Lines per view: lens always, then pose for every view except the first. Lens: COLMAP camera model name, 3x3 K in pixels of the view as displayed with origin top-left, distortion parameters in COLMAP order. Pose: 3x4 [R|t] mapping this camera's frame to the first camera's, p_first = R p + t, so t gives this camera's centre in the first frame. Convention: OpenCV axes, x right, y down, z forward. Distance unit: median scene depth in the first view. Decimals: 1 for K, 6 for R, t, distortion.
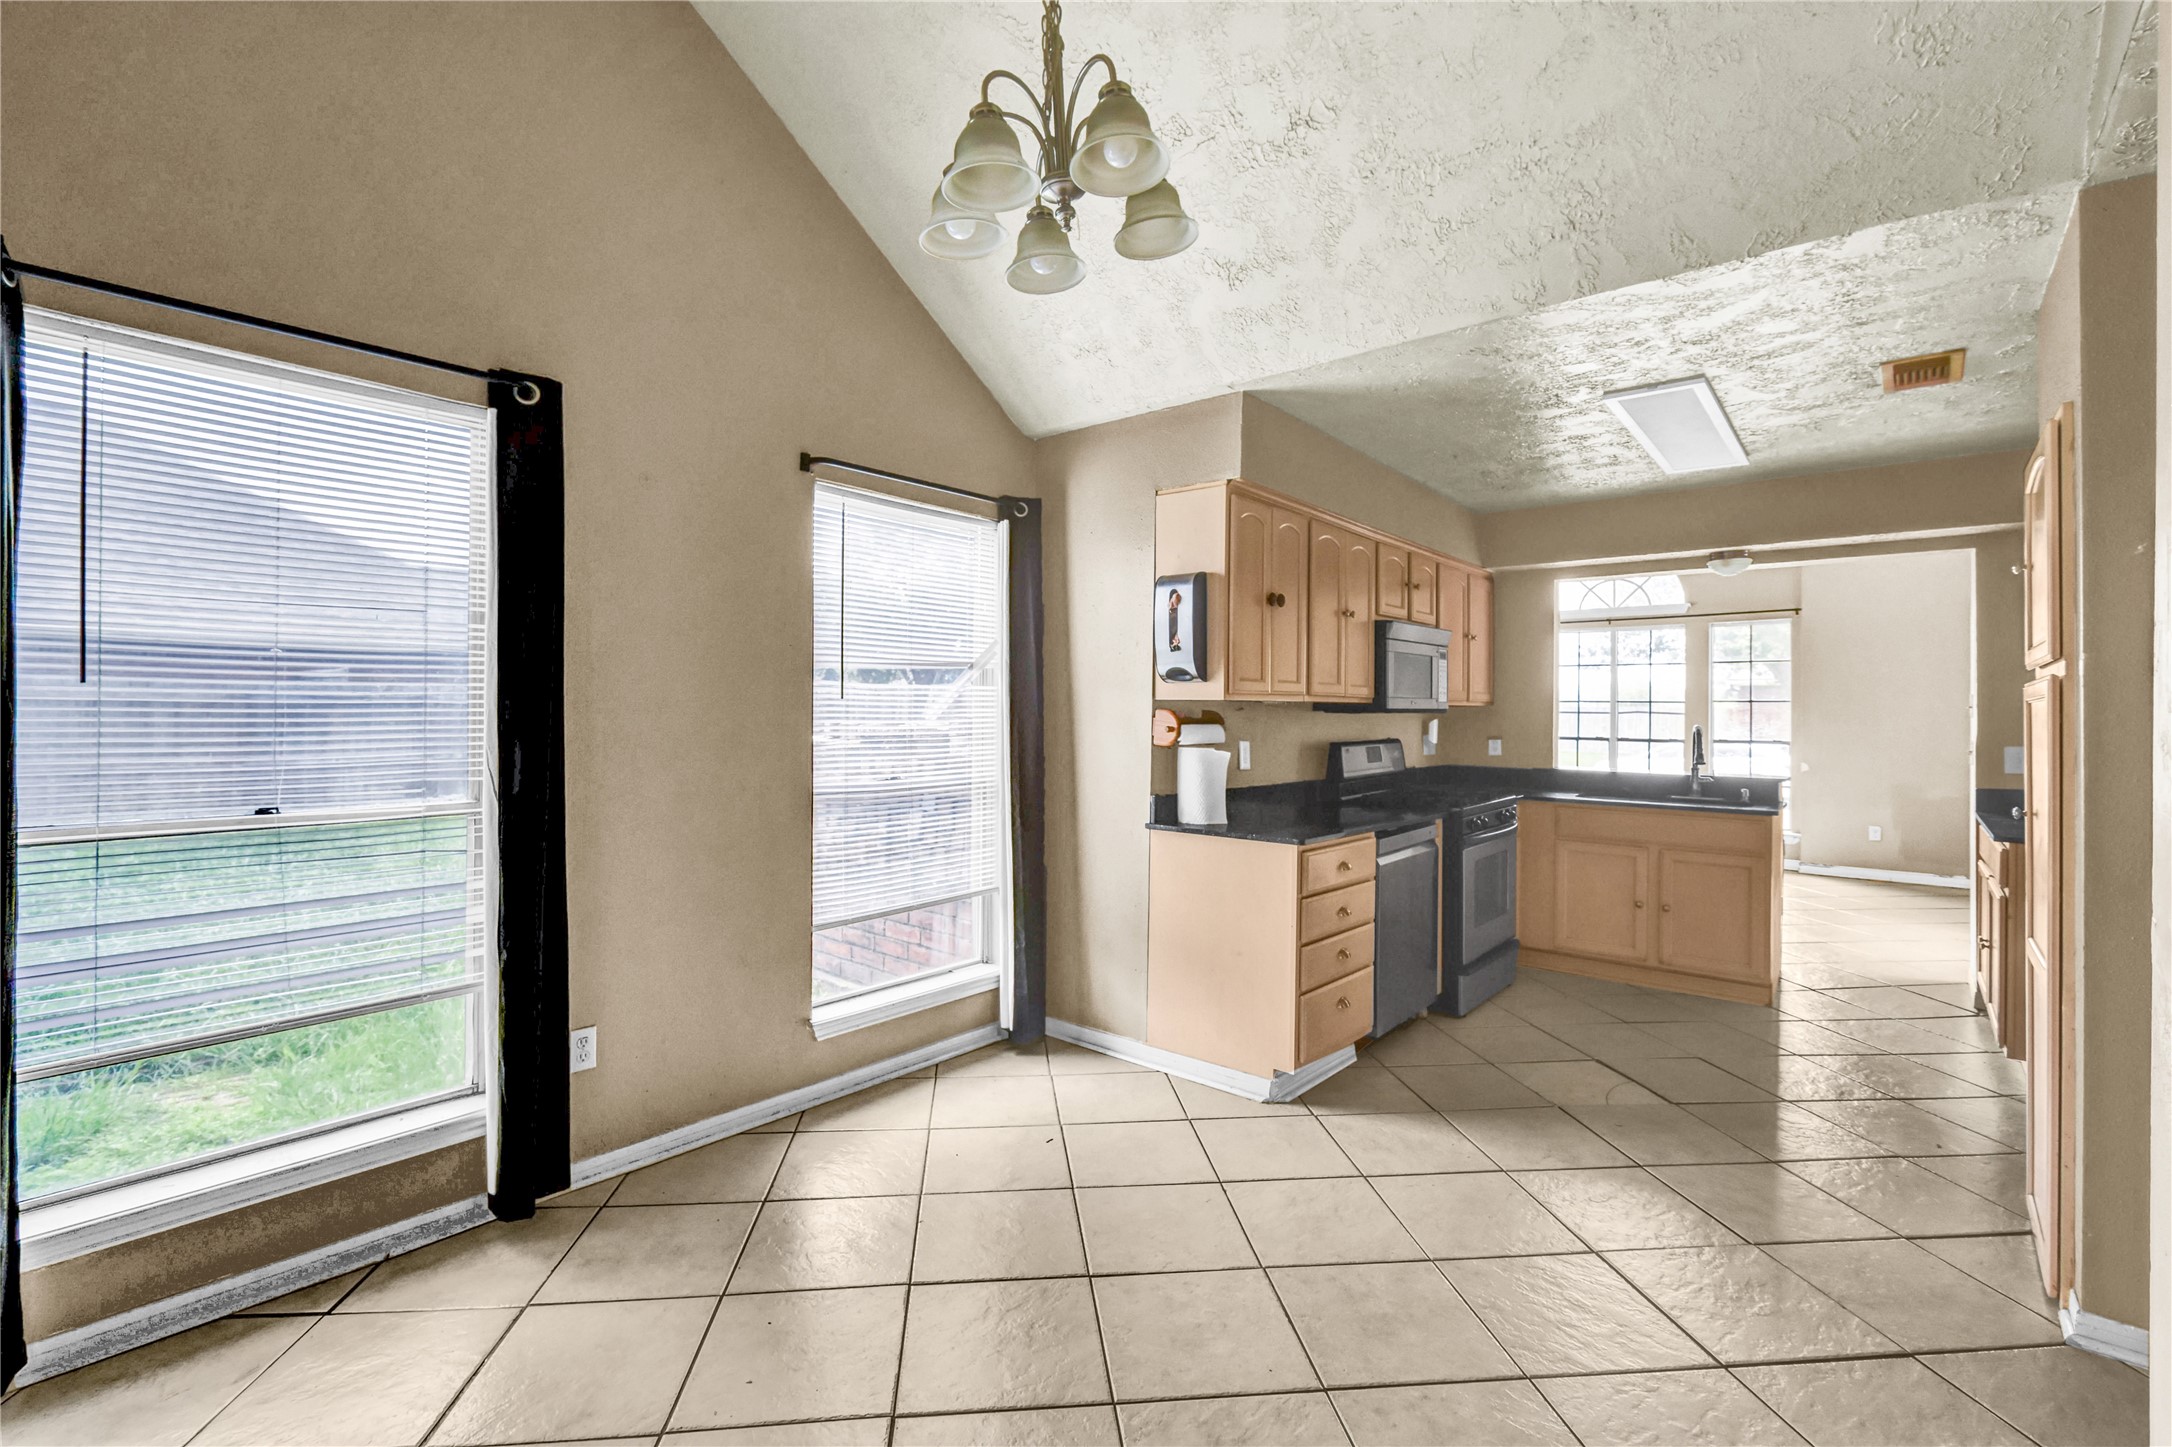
lens RADIAL K [[964.4, 0, 1092.8], [0, 964.4, 711.3], [0, 0, 1]] dist [0.004147, -0.001795]
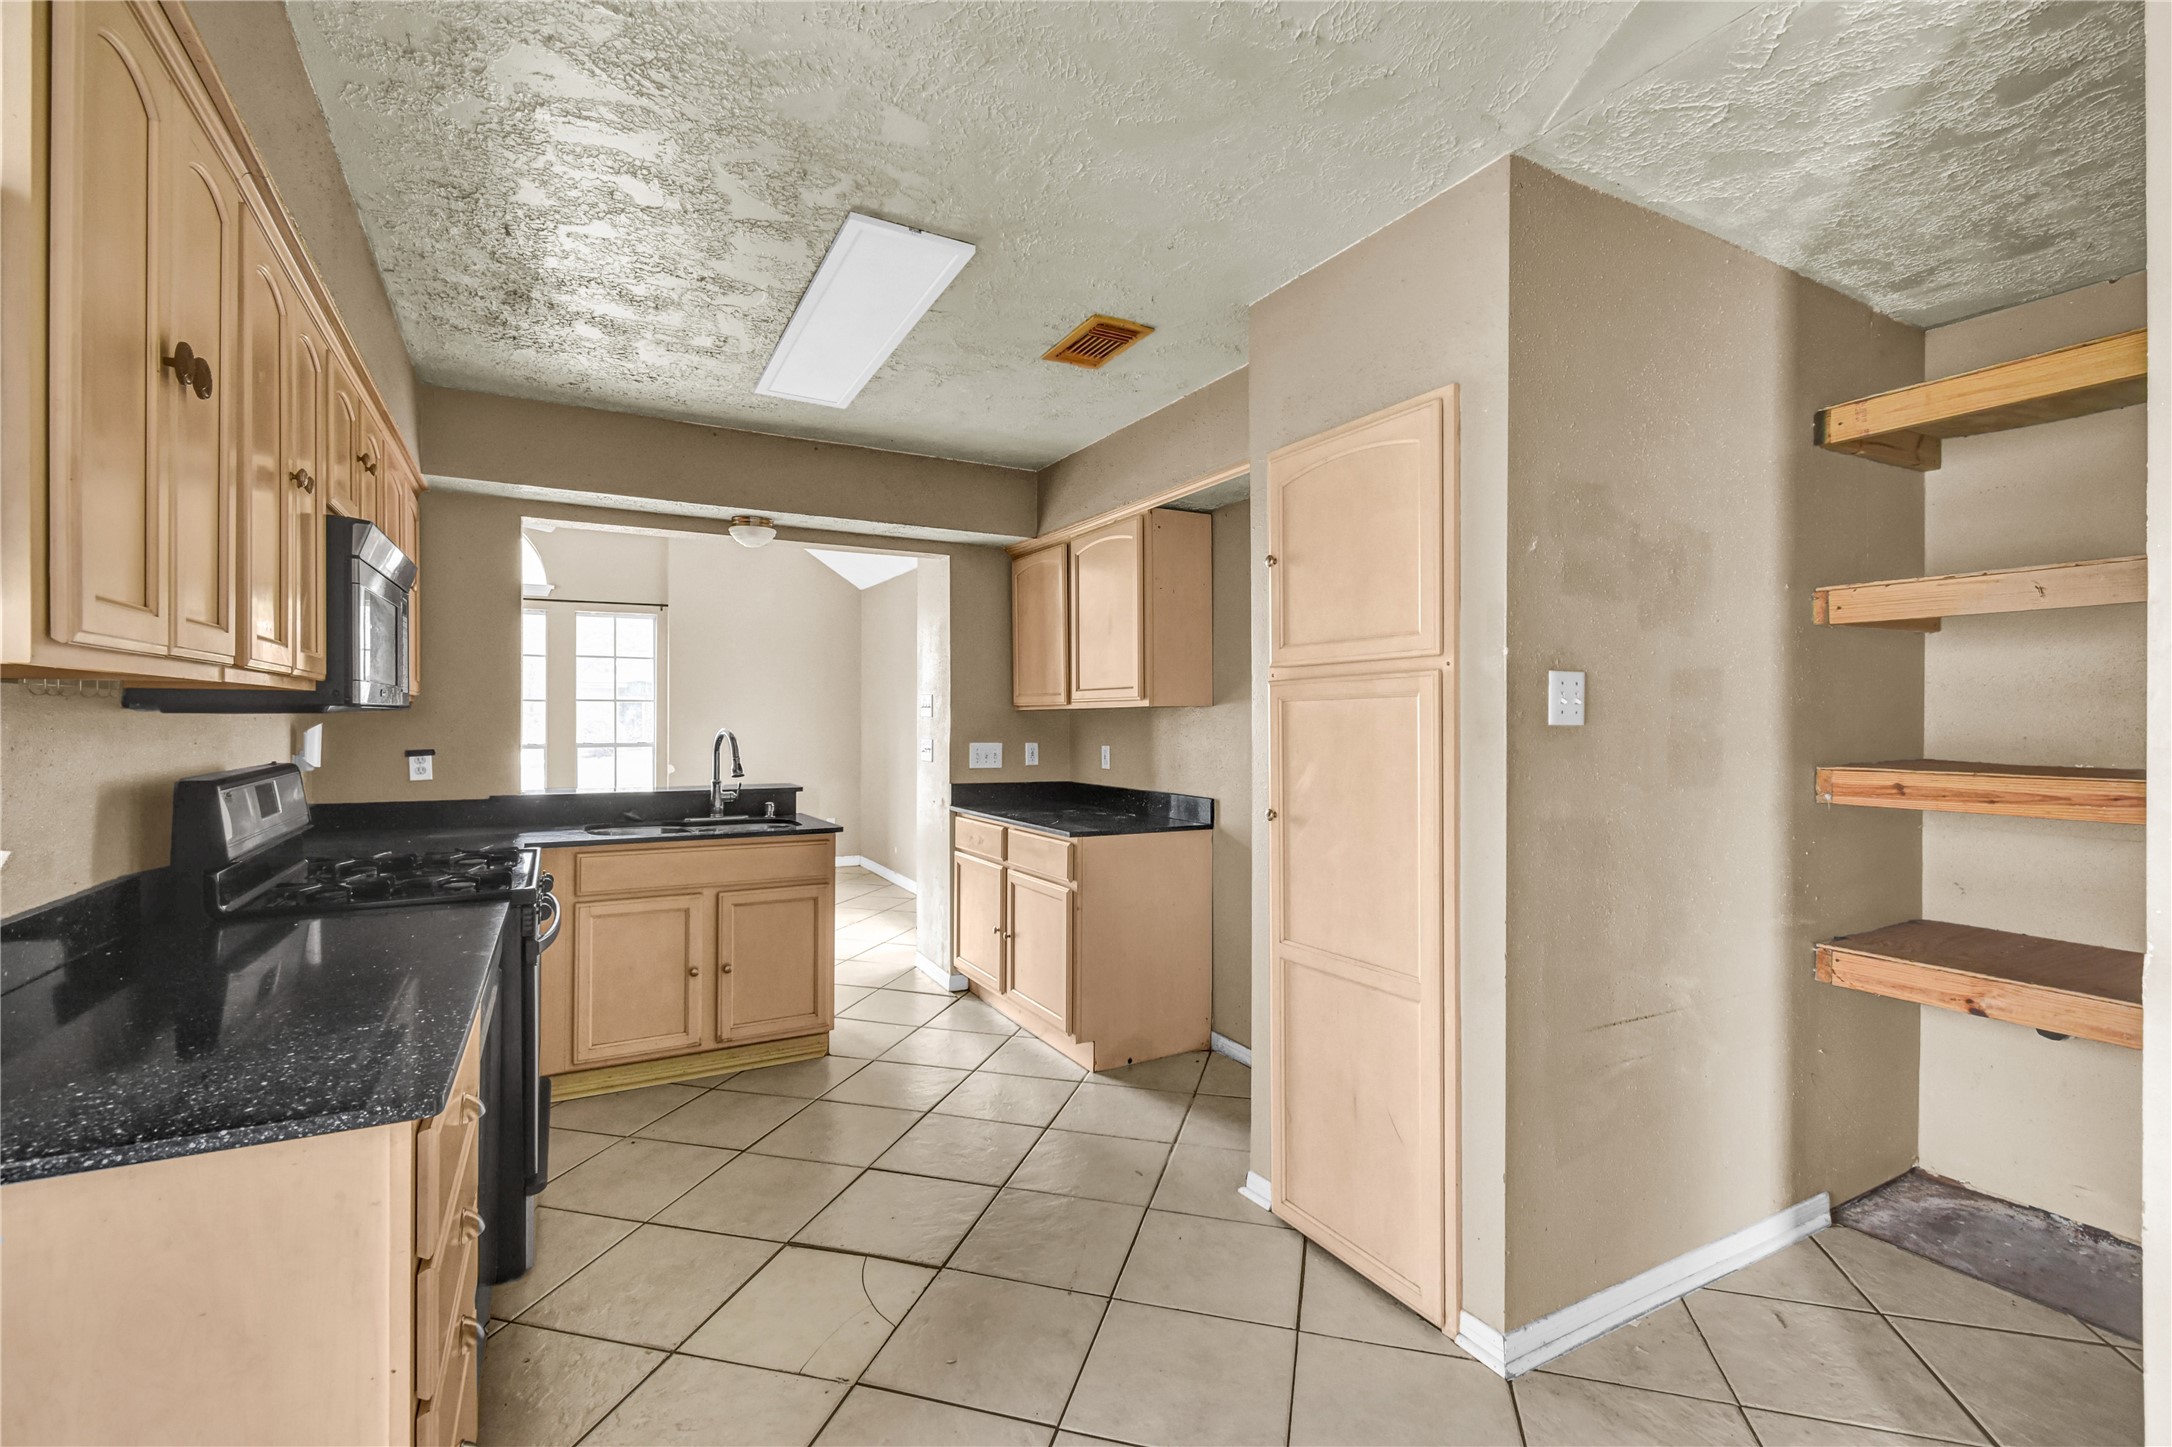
lens RADIAL K [[964.4, 0, 1087.4], [0, 964.4, 723.5], [0, 0, 1]] dist [0.004147, -0.001795]
pose [[0.374464, -0.011498, 0.927170, -0.003917], [0.001538, 0.999929, 0.011779, 0.001749], [-0.927240, -0.002984, 0.374455, 0.434210]]
